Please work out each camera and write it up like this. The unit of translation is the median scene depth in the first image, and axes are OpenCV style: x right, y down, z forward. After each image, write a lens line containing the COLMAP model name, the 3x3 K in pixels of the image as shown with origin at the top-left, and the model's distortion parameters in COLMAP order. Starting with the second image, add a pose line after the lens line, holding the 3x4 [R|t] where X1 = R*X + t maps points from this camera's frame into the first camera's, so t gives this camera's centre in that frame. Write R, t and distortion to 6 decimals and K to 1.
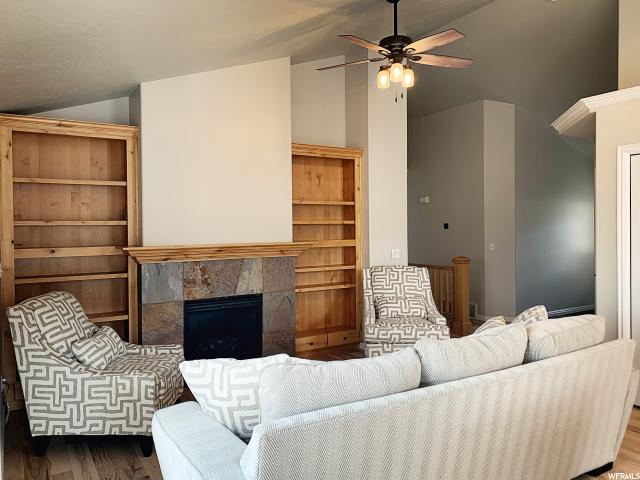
lens RADIAL K [[487.1, 0, 305.0], [0, 487.1, 239.4], [0, 0, 1]] dist [0.000856, -0.000011]
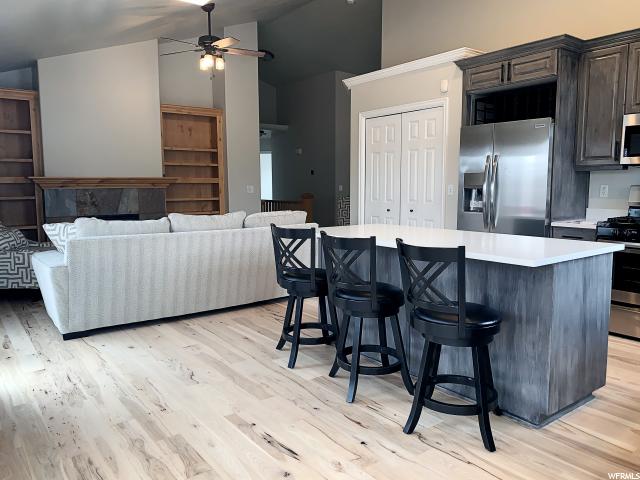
lens RADIAL K [[480.5, 0, 308.6], [0, 480.5, 239.0], [0, 0, 1]] dist [0.000193, -0.003414]
pose [[0.998221, 0.004784, 0.059430, 0.353911], [-0.010223, 0.995748, 0.091552, 0.057772], [-0.058739, -0.091997, 0.994025, -0.456390]]
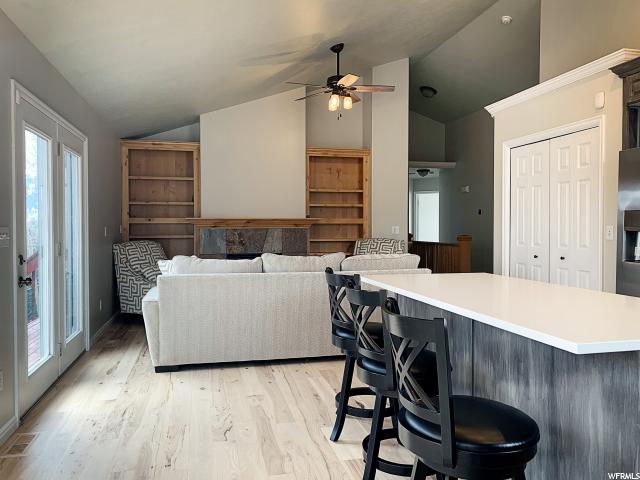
lens RADIAL K [[480.5, 0, 308.6], [0, 480.5, 239.0], [0, 0, 1]] dist [0.000193, -0.003414]
pose [[0.940828, 0.023574, -0.338065, 0.519943], [-0.020838, 0.999714, 0.011721, 0.056200], [0.338245, -0.003983, 0.941050, -0.348953]]
